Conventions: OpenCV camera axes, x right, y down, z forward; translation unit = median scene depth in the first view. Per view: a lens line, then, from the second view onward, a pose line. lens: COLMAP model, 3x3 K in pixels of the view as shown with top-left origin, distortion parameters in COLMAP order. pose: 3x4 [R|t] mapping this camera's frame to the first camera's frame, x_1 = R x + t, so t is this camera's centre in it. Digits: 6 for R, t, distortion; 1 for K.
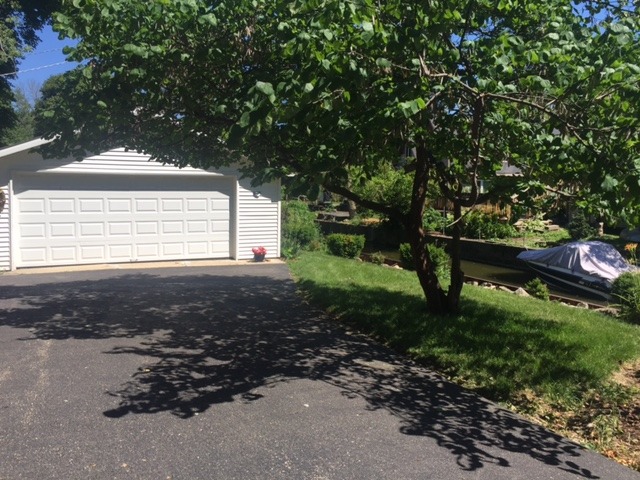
lens RADIAL K [[548.6, 0, 316.8], [0, 548.6, 238.9], [0, 0, 1]] dist [0.095913, -0.146044]
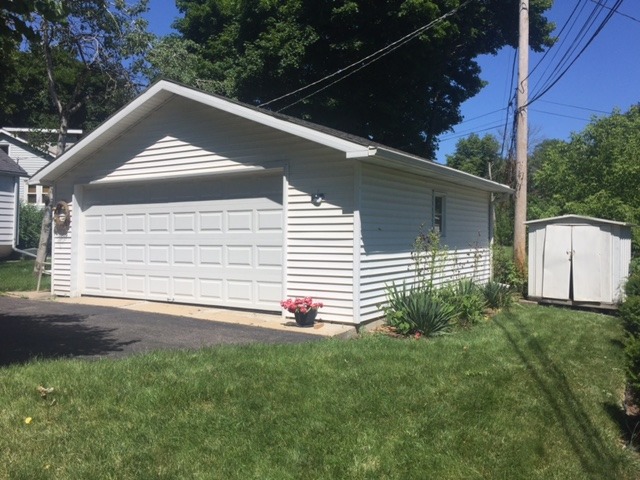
lens RADIAL K [[548.6, 0, 316.8], [0, 548.6, 238.9], [0, 0, 1]] dist [0.095913, -0.146044]
pose [[0.537005, 0.005657, -0.843560, 0.341657], [-0.059948, 0.997705, -0.031472, -0.026194], [0.841446, 0.067470, 0.536112, 0.724026]]
